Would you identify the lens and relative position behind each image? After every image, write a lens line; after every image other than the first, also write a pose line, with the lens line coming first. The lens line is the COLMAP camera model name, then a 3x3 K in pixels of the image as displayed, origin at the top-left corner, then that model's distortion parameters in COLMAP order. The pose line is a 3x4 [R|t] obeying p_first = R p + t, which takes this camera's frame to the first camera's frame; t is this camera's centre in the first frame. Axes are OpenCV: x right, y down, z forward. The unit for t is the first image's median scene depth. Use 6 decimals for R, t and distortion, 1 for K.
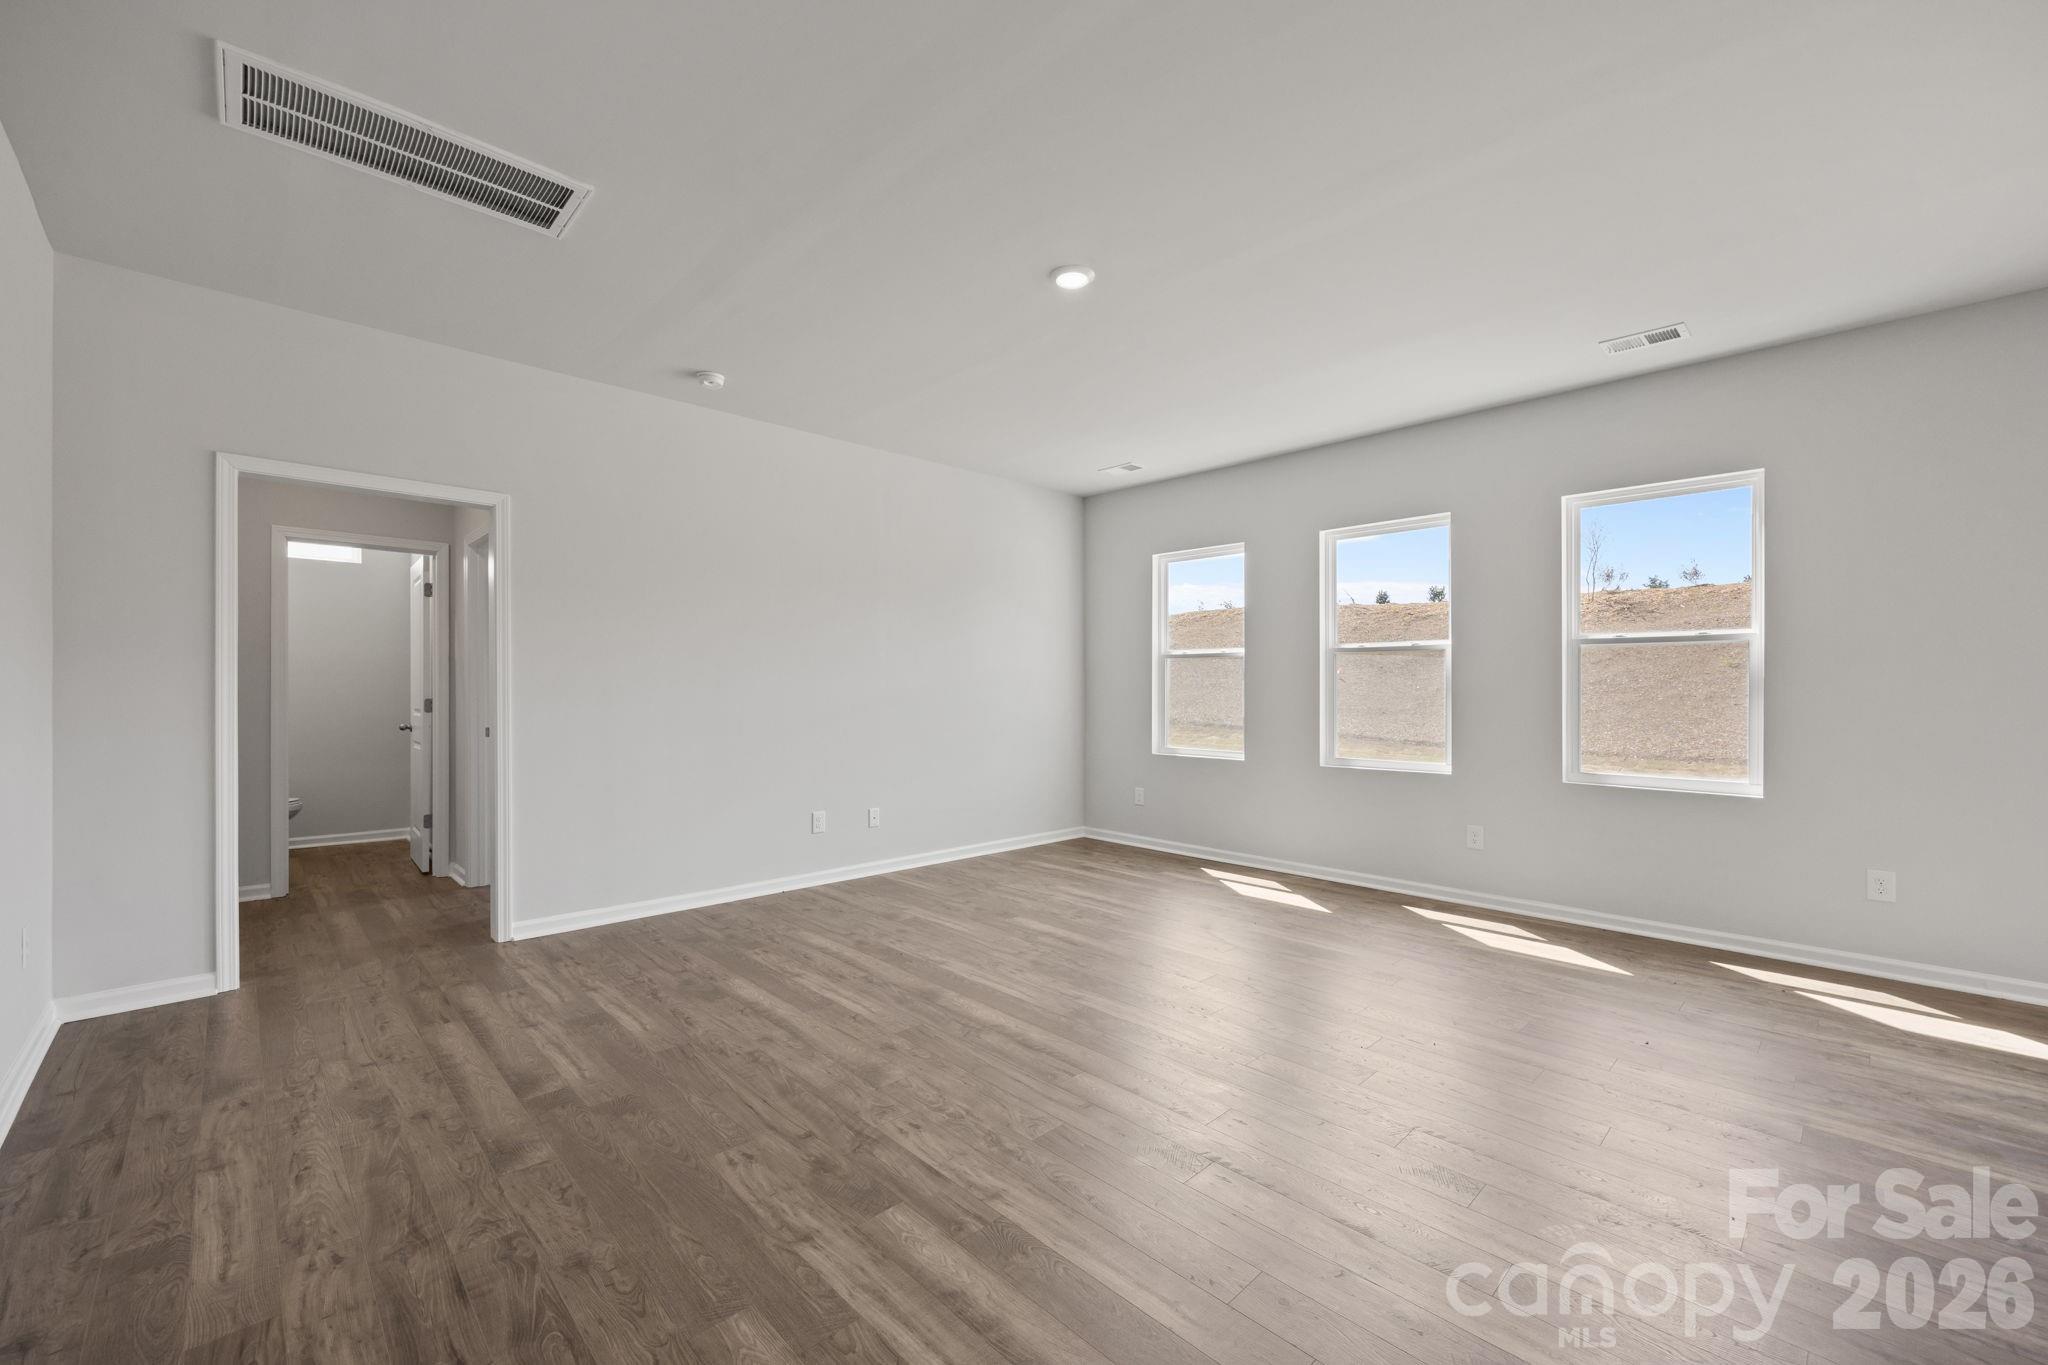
lens RADIAL K [[824.9, 0, 1016.0], [0, 824.9, 676.6], [0, 0, 1]] dist [-0.000995, 0.000054]
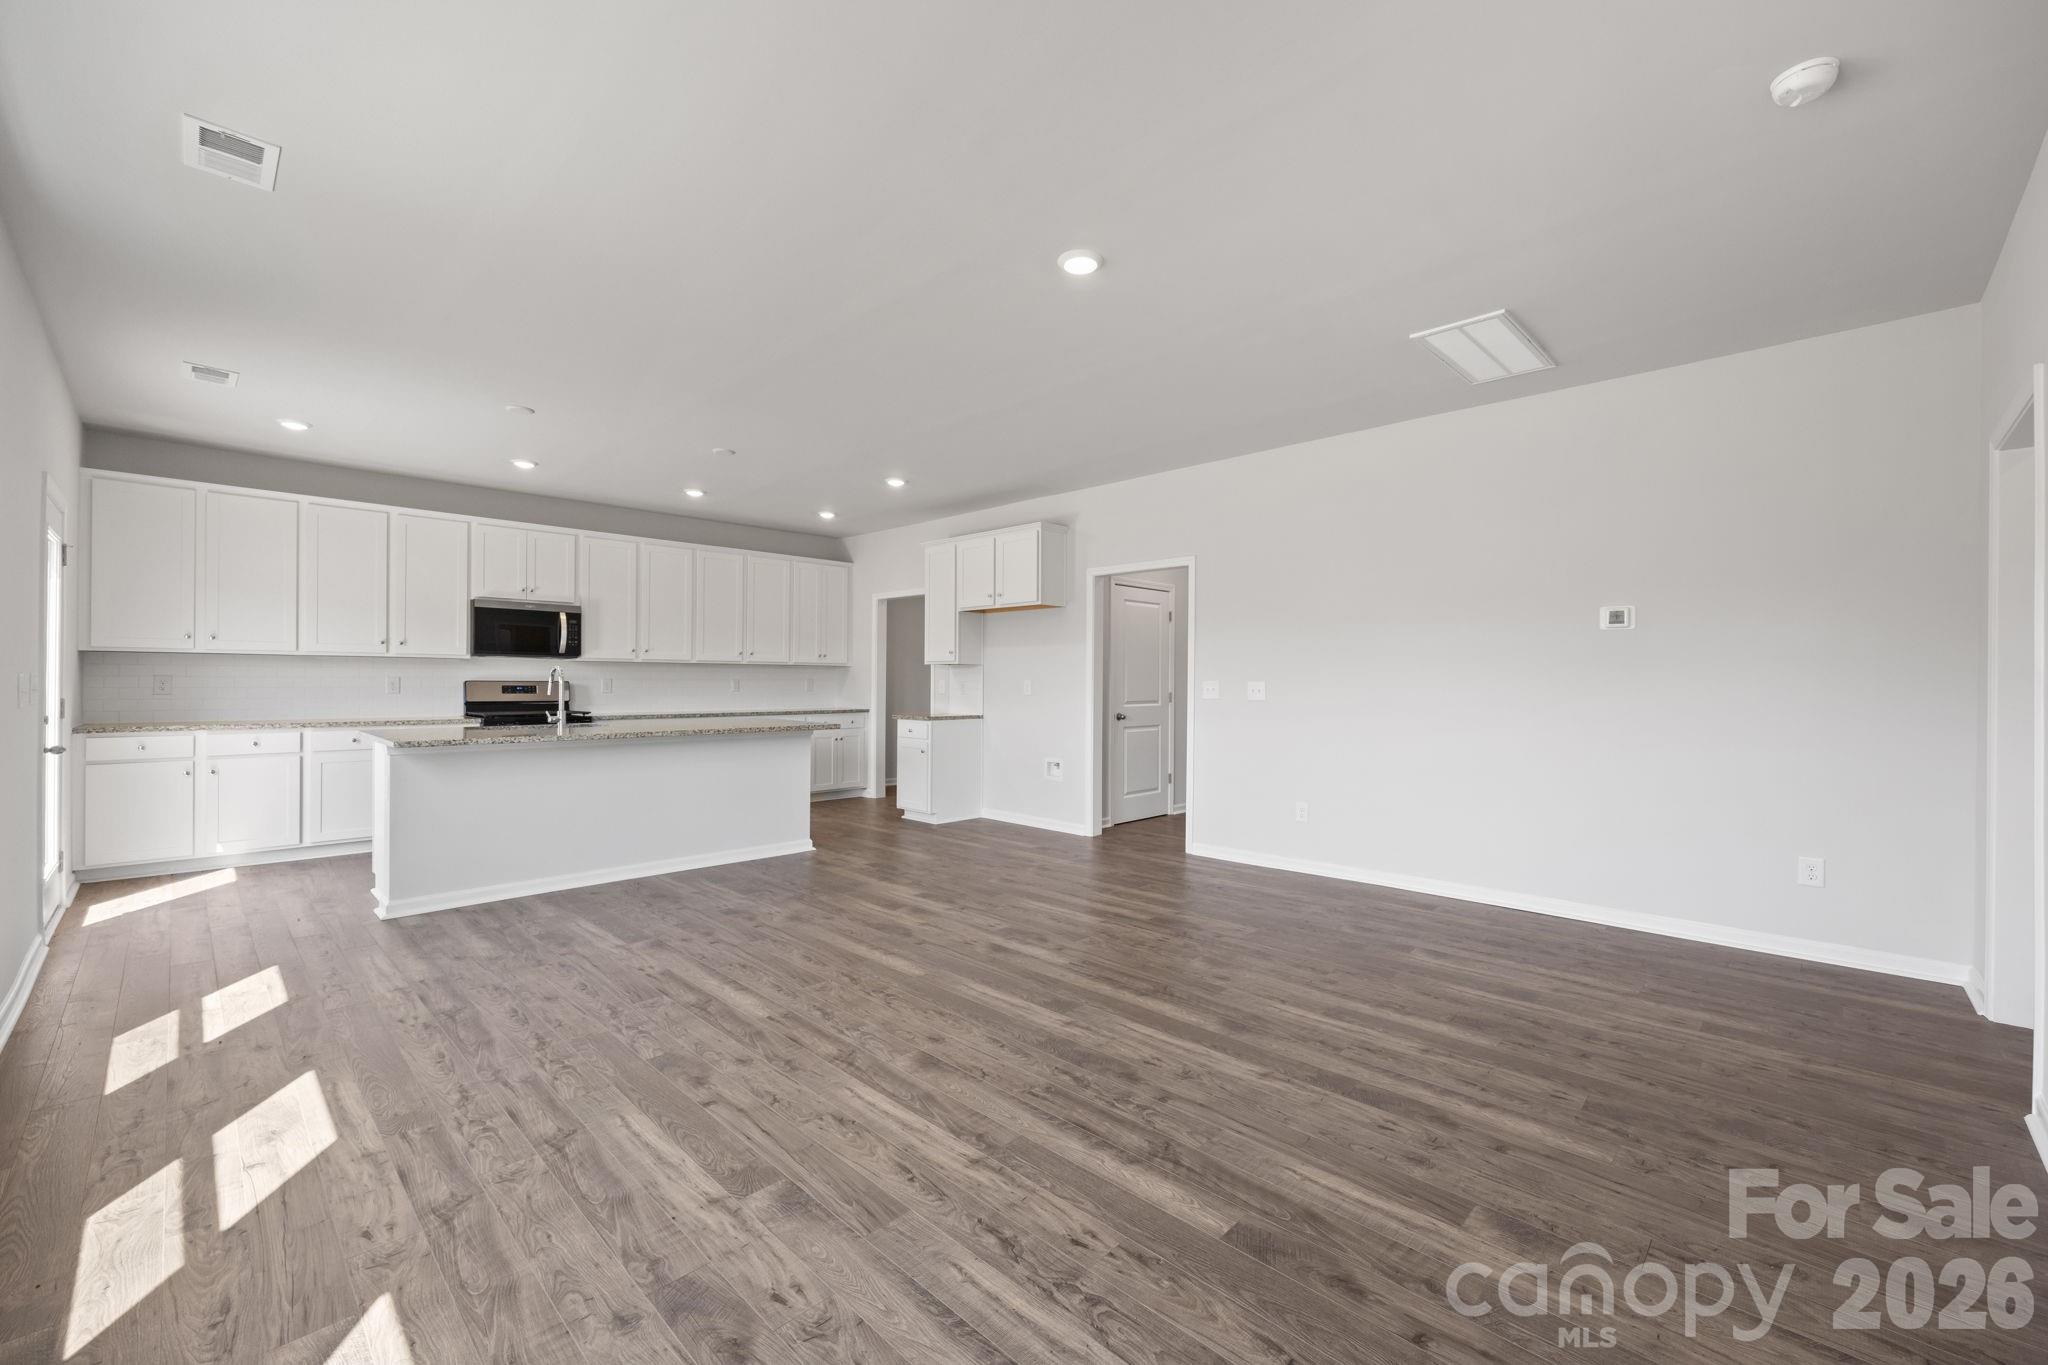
lens RADIAL K [[826.4, 0, 1026.8], [0, 826.4, 700.6], [0, 0, 1]] dist [-0.008254, -0.000525]
pose [[-0.999072, -0.006610, -0.042550, 0.146670], [-0.006996, 0.999936, 0.008928, 0.022923], [0.042488, 0.009217, -0.999054, 1.712669]]
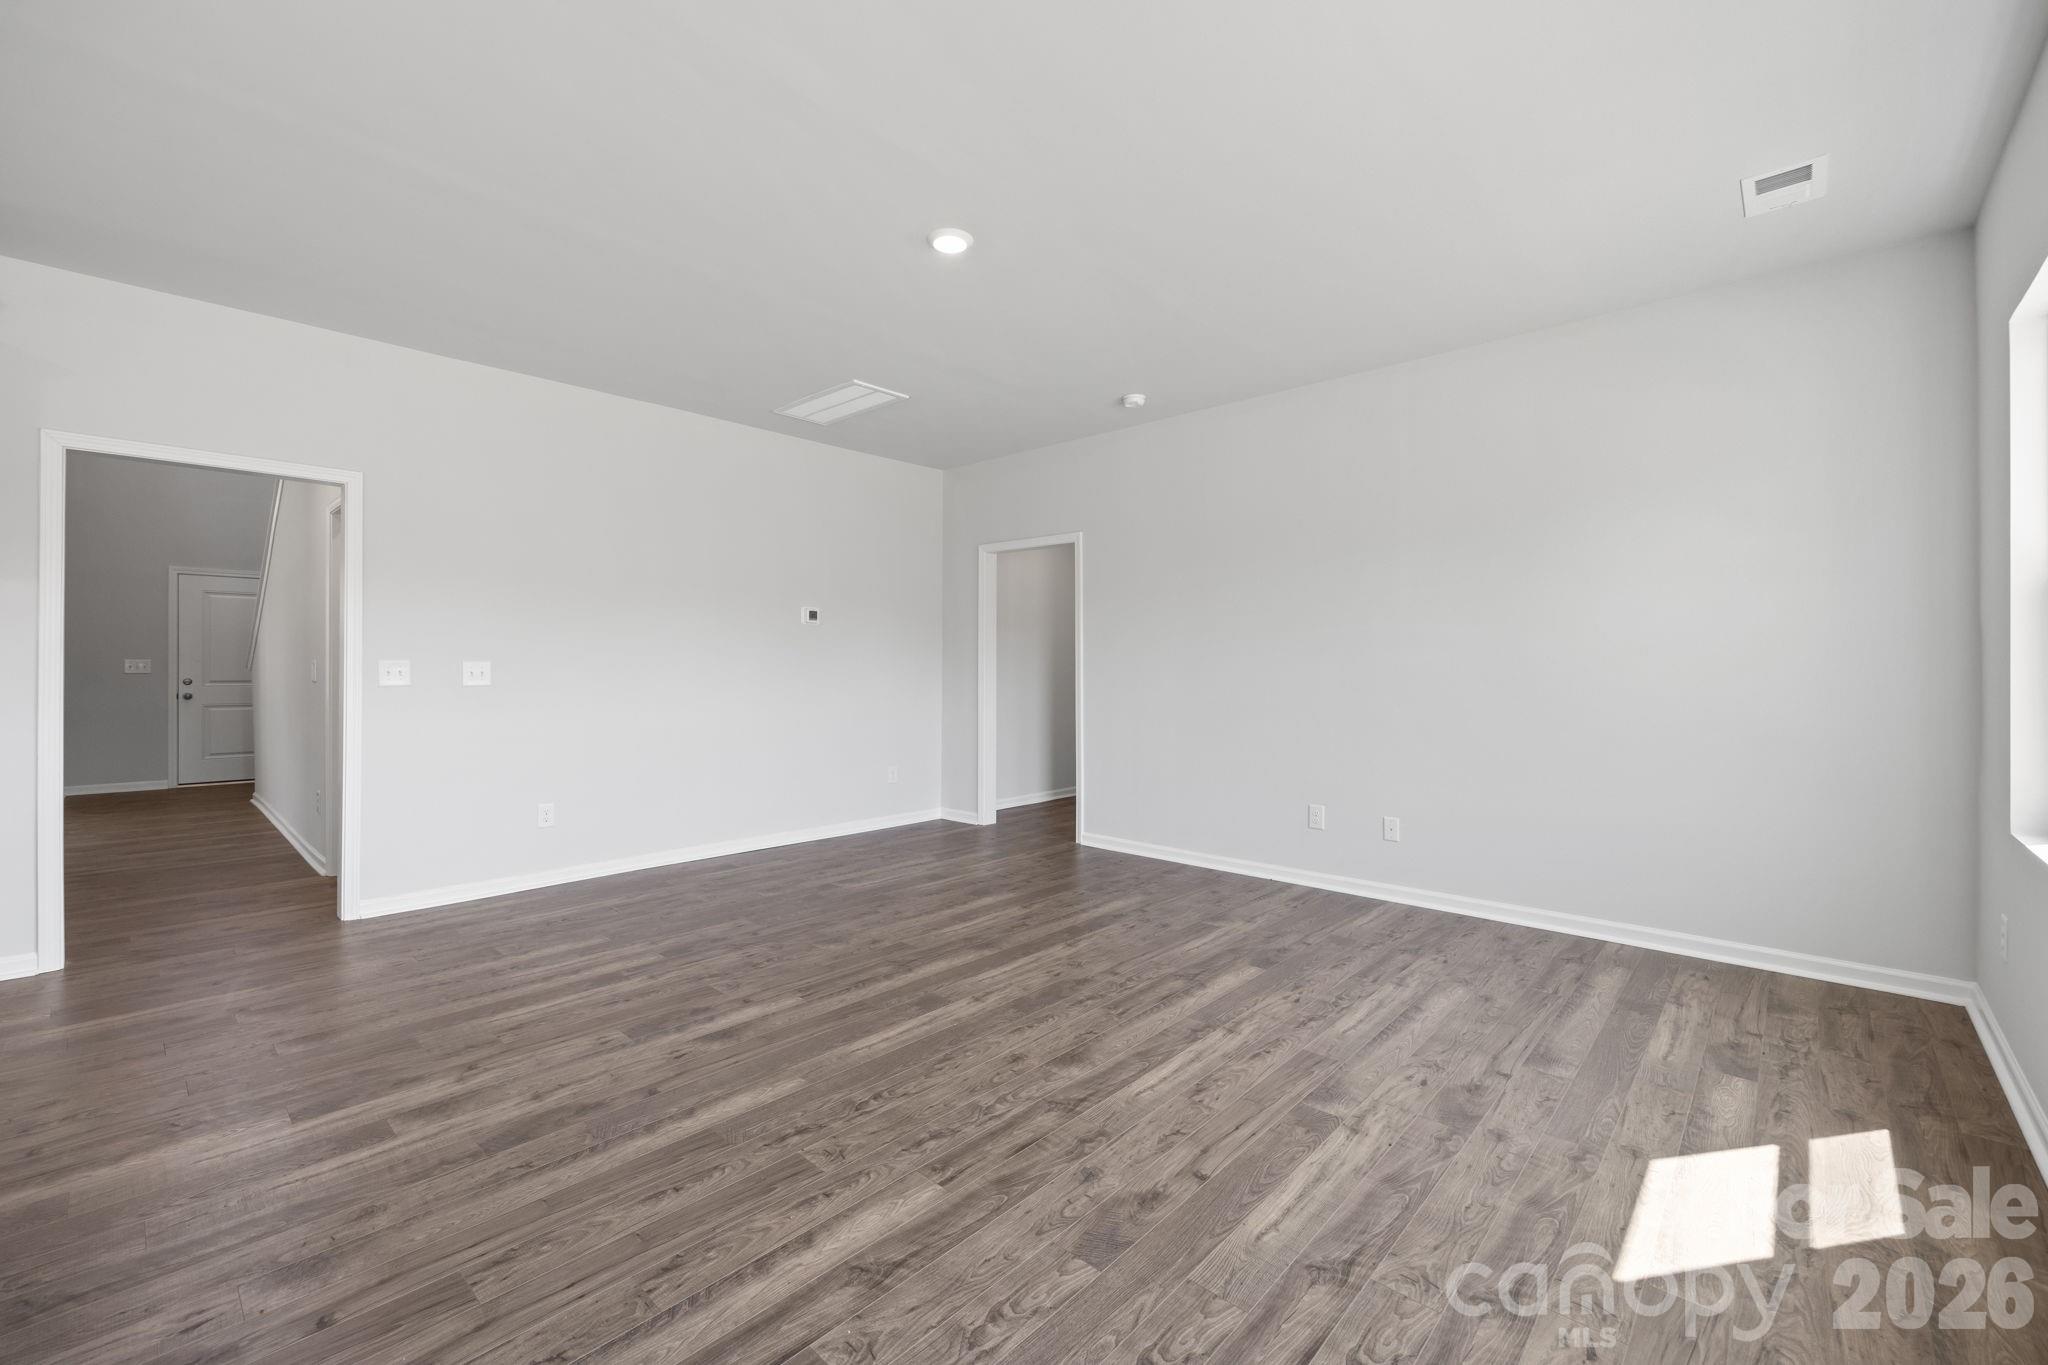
lens RADIAL K [[842.7, 0, 1028.3], [0, 842.7, 665.7], [0, 0, 1]] dist [-0.008538, 0.000007]
pose [[0.068541, -0.002243, -0.997646, 0.919456], [0.011131, 0.999937, -0.001484, 0.015395], [0.997586, -0.011003, 0.068562, 0.896071]]
